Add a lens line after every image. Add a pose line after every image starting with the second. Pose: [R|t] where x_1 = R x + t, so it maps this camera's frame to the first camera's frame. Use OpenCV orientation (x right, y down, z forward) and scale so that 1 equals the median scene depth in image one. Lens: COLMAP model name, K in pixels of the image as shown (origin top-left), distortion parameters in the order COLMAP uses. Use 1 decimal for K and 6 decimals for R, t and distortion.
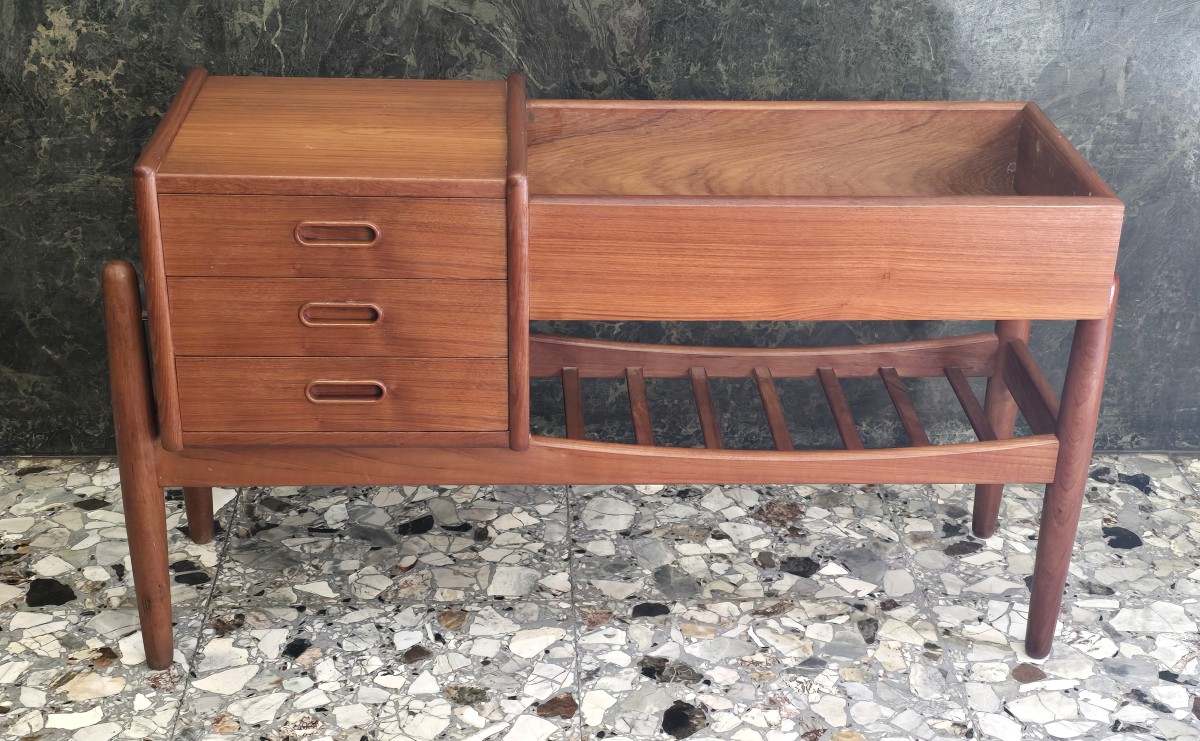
lens RADIAL K [[1716.5, 0, 631.2], [0, 1716.5, 432.5], [0, 0, 1]] dist [0.215164, -0.671358]
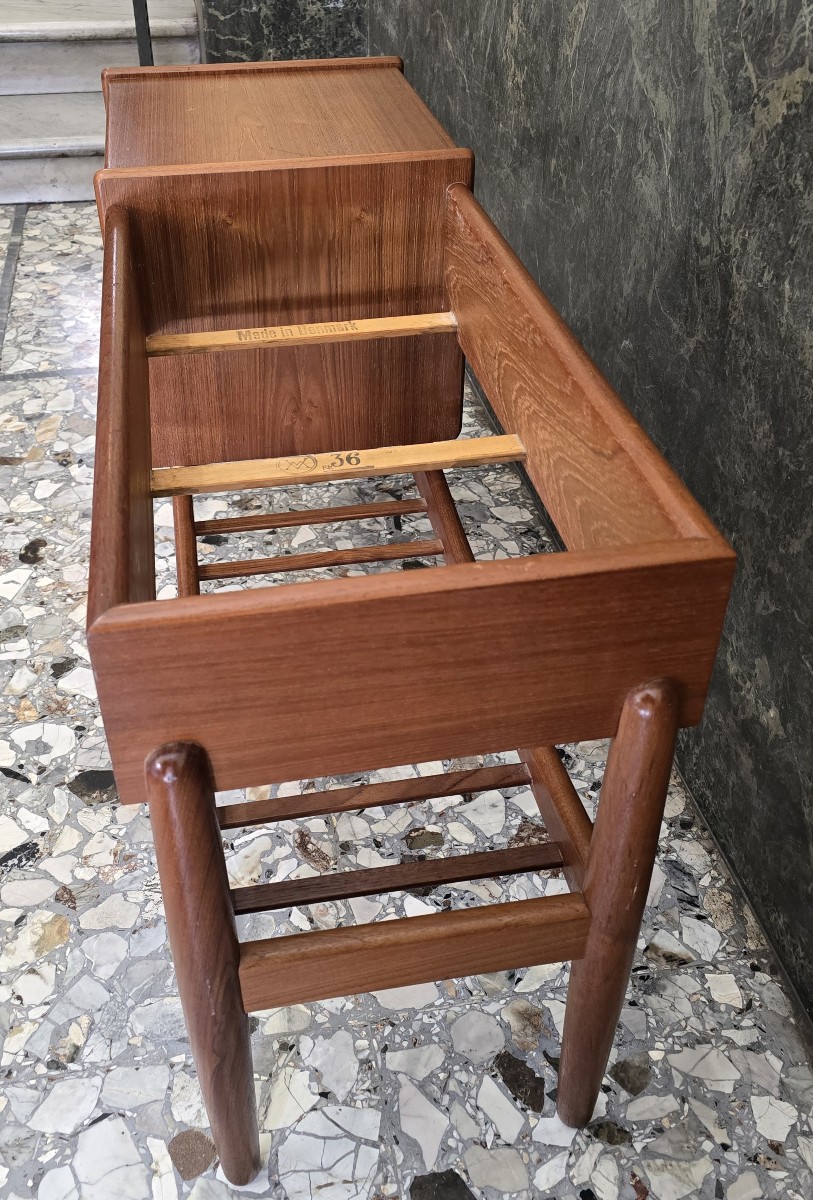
lens RADIAL K [[1100.9, 0, 382.9], [0, 1100.9, 562.5], [0, 0, 1]] dist [0.074212, -0.075654]
pose [[0.118633, 0.576049, -0.808761, 0.452725], [-0.454130, 0.755809, 0.471719, -0.280471], [0.883002, 0.311321, 0.351265, 0.815412]]
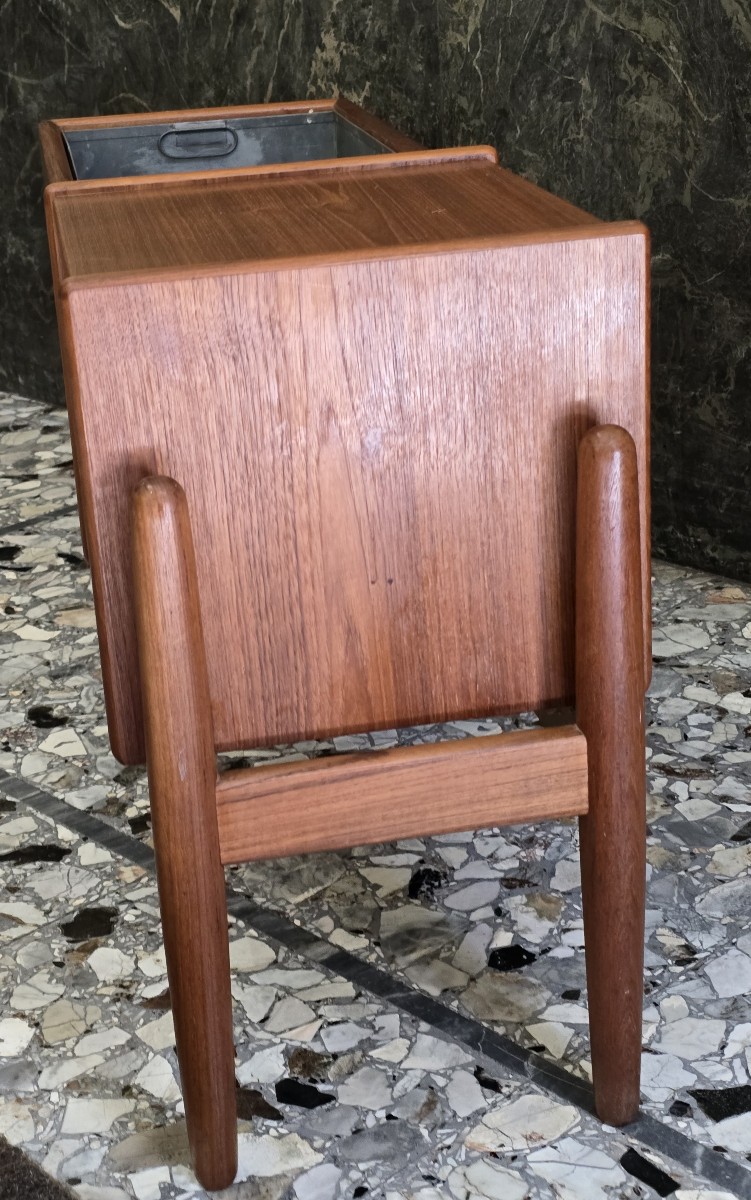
lens RADIAL K [[1797.4, 0, 336.0], [0, 1797.4, 517.0], [0, 0, 1]] dist [0.164365, -0.350945]
pose [[0.631195, 0.187759, -0.752556, 0.578505], [-0.272754, 0.962018, 0.011251, 0.028449], [0.726084, 0.198161, 0.658433, 0.348558]]
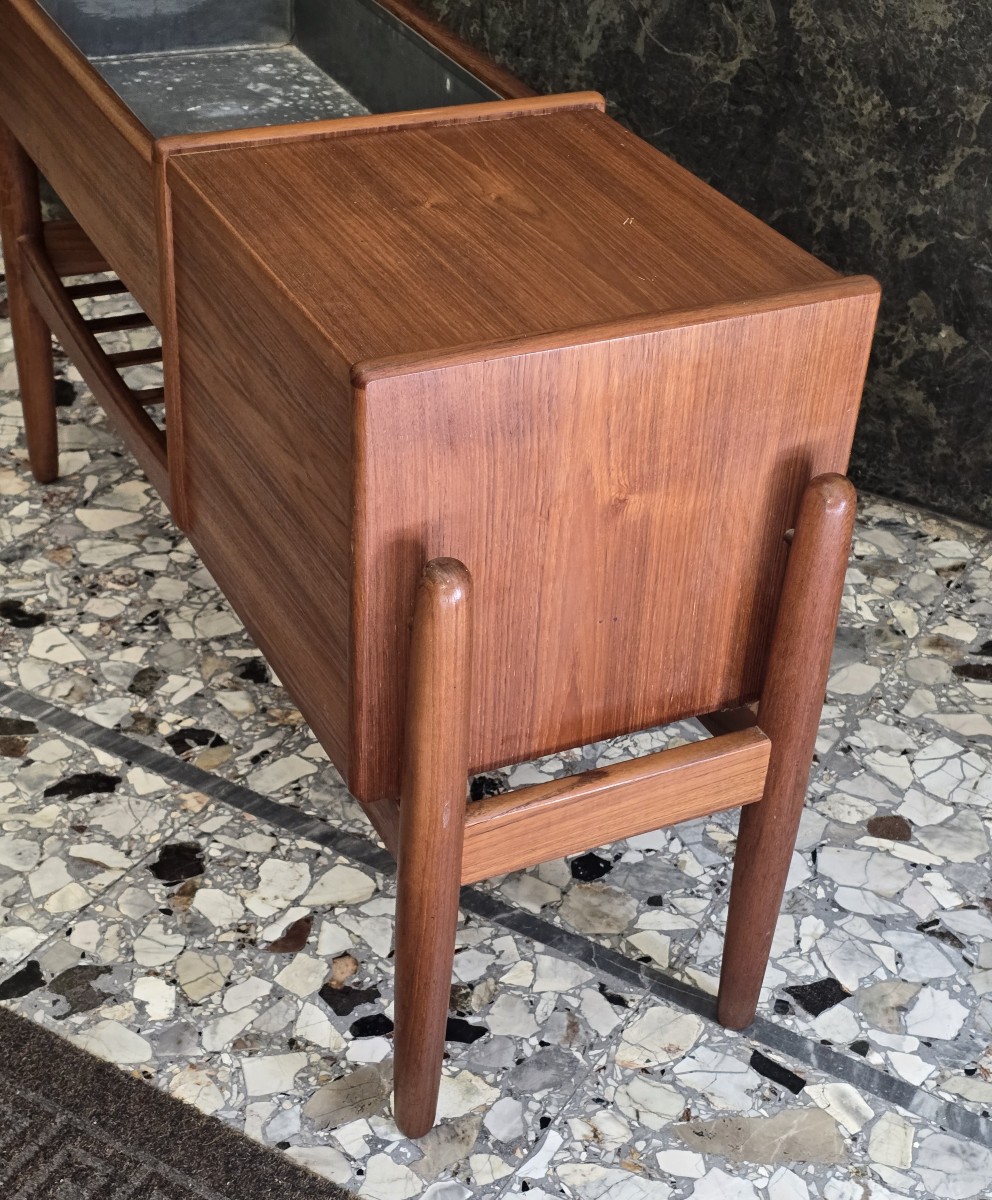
lens RADIAL K [[1796.8, 0, 491.8], [0, 1796.8, 663.7], [0, 0, 1]] dist [0.203829, -0.511672]
pose [[0.823979, 0.337542, -0.455108, 0.414790], [-0.276632, 0.940612, 0.196782, -0.039090], [0.494502, -0.036247, 0.868420, 0.208085]]
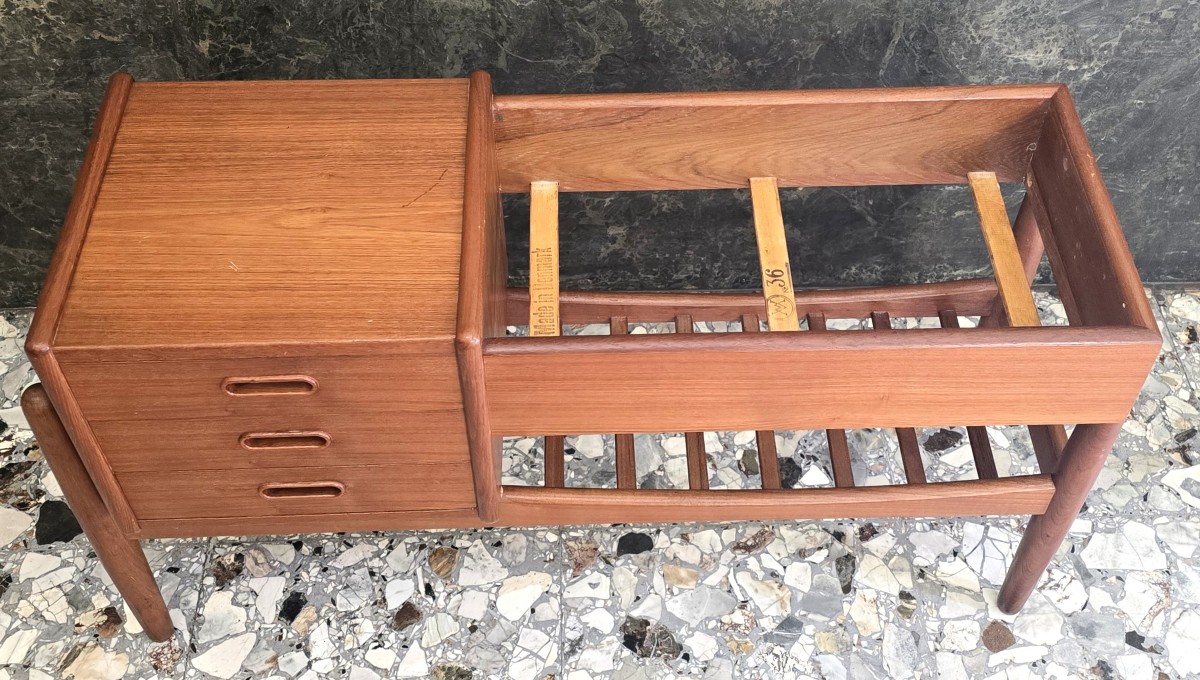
lens RADIAL K [[1328.7, 0, 624.5], [0, 1328.7, 252.9], [0, 0, 1]] dist [0.111515, -0.158988]
pose [[0.999612, 0.006229, -0.027161, 0.026092], [0.003969, 0.932933, 0.360027, -0.354754], [0.027582, -0.359995, 0.932546, 0.321364]]
